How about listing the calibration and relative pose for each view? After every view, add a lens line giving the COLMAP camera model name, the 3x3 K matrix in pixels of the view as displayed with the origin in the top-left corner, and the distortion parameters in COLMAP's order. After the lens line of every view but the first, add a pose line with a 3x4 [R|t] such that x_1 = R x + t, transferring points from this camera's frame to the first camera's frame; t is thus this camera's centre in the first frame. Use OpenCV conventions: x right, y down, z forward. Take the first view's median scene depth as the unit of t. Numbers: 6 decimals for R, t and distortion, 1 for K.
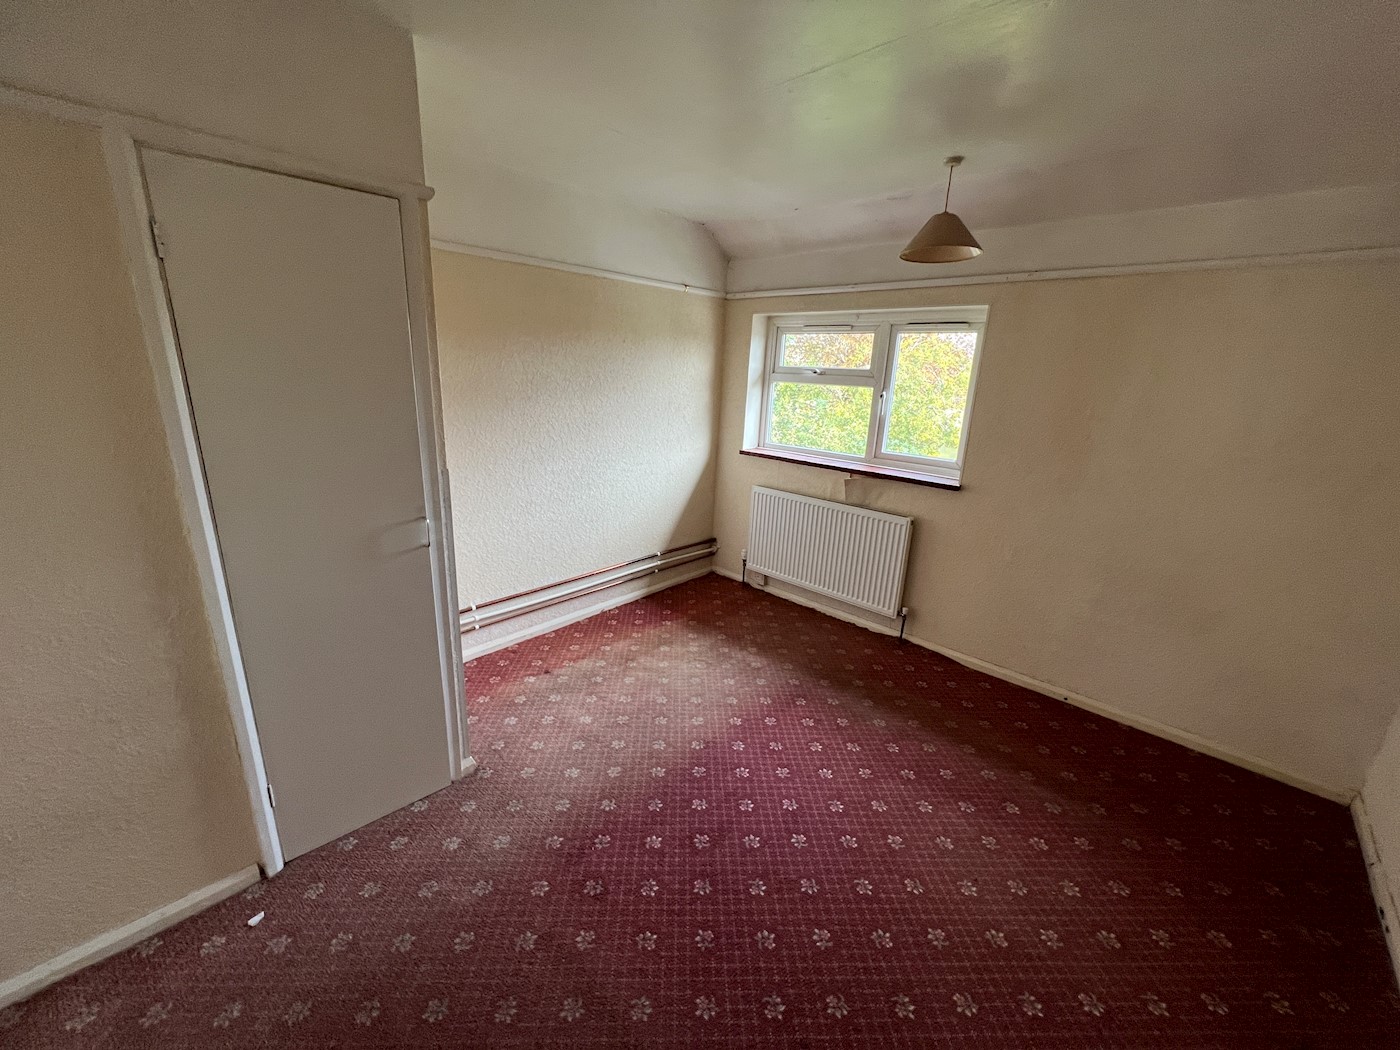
lens RADIAL K [[560.4, 0, 695.1], [0, 560.4, 522.1], [0, 0, 1]] dist [0.000227, -0.000321]
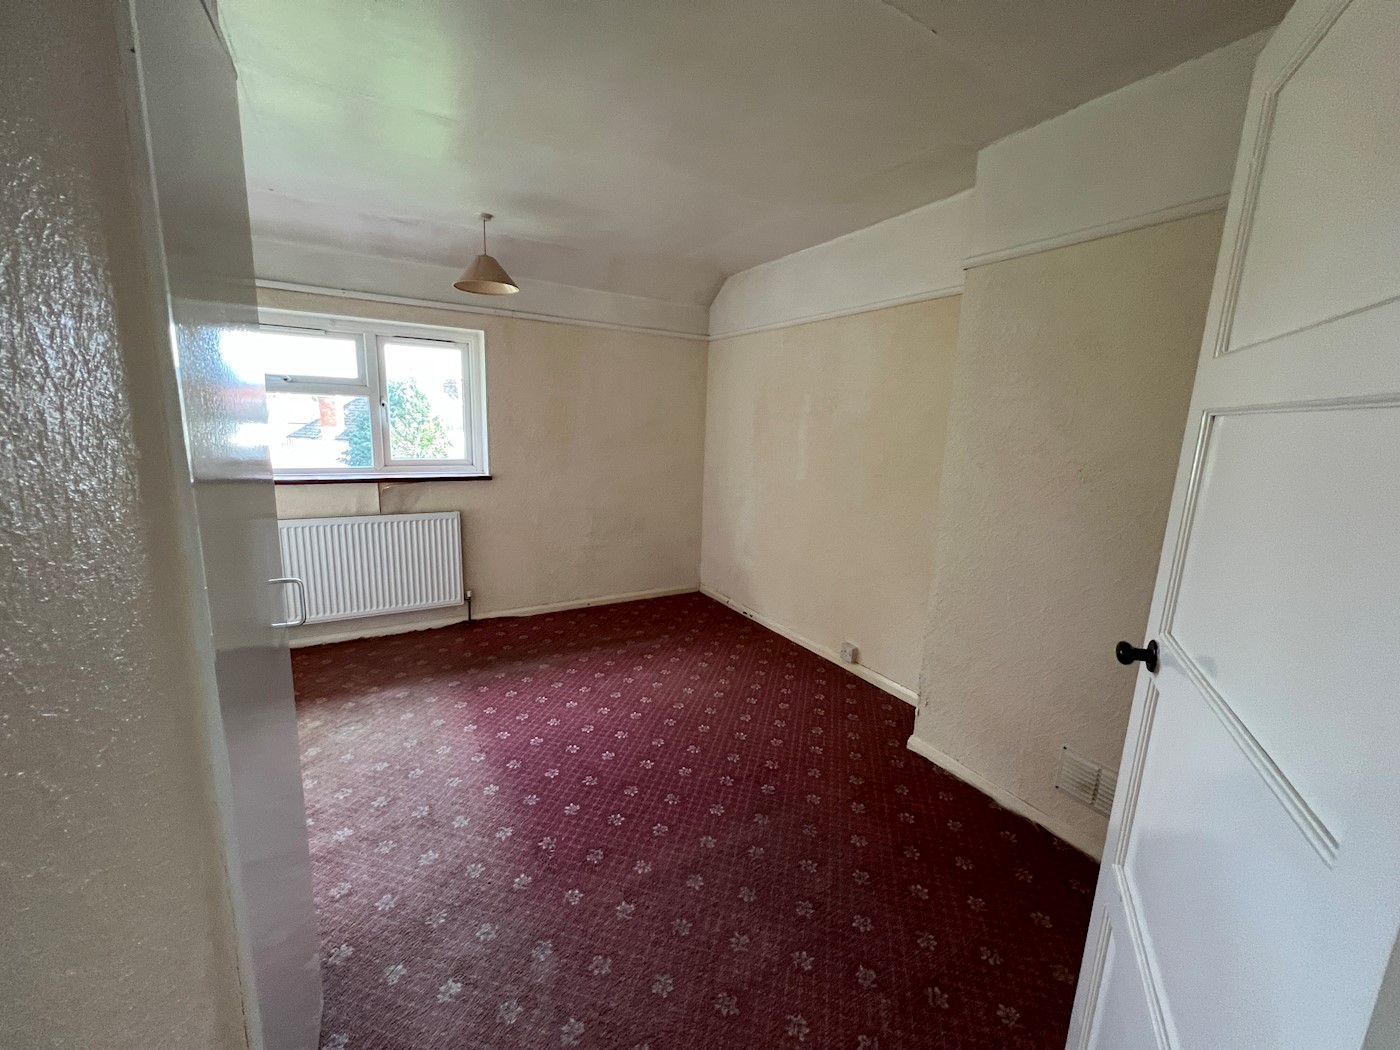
lens RADIAL K [[560.4, 0, 695.1], [0, 560.4, 522.1], [0, 0, 1]] dist [0.000227, -0.000321]
pose [[0.272405, -0.200542, 0.941052, -0.548369], [0.235337, 0.962220, 0.136930, -0.028016], [-0.932959, 0.184164, 0.309308, 0.212234]]
